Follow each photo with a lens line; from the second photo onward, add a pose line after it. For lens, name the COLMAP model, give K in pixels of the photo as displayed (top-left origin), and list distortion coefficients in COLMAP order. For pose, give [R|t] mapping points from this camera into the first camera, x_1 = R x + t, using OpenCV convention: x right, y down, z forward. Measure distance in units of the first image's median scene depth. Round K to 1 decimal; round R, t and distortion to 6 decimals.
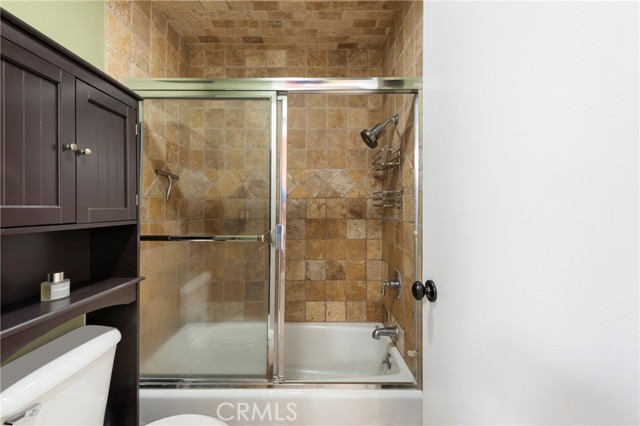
lens RADIAL K [[251.8, 0, 315.1], [0, 251.8, 211.1], [0, 0, 1]] dist [0.012290, -0.002283]
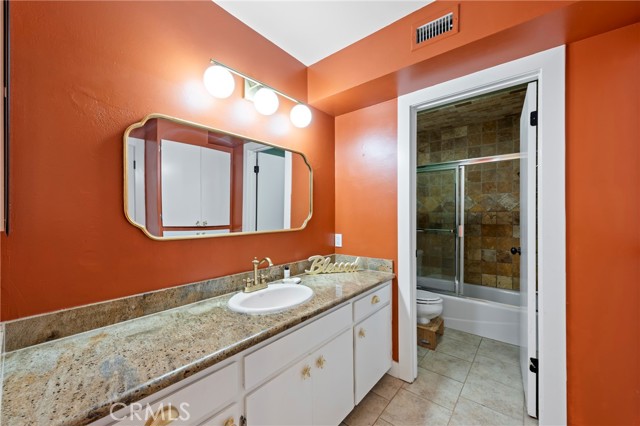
lens RADIAL K [[251.8, 0, 309.5], [0, 251.8, 214.0], [0, 0, 1]] dist [0.012290, -0.002283]
pose [[0.745179, -0.005715, -0.666840, 0.233636], [0.006765, 0.999977, -0.001011, -0.042757], [0.666830, -0.003757, 0.745200, -1.012987]]
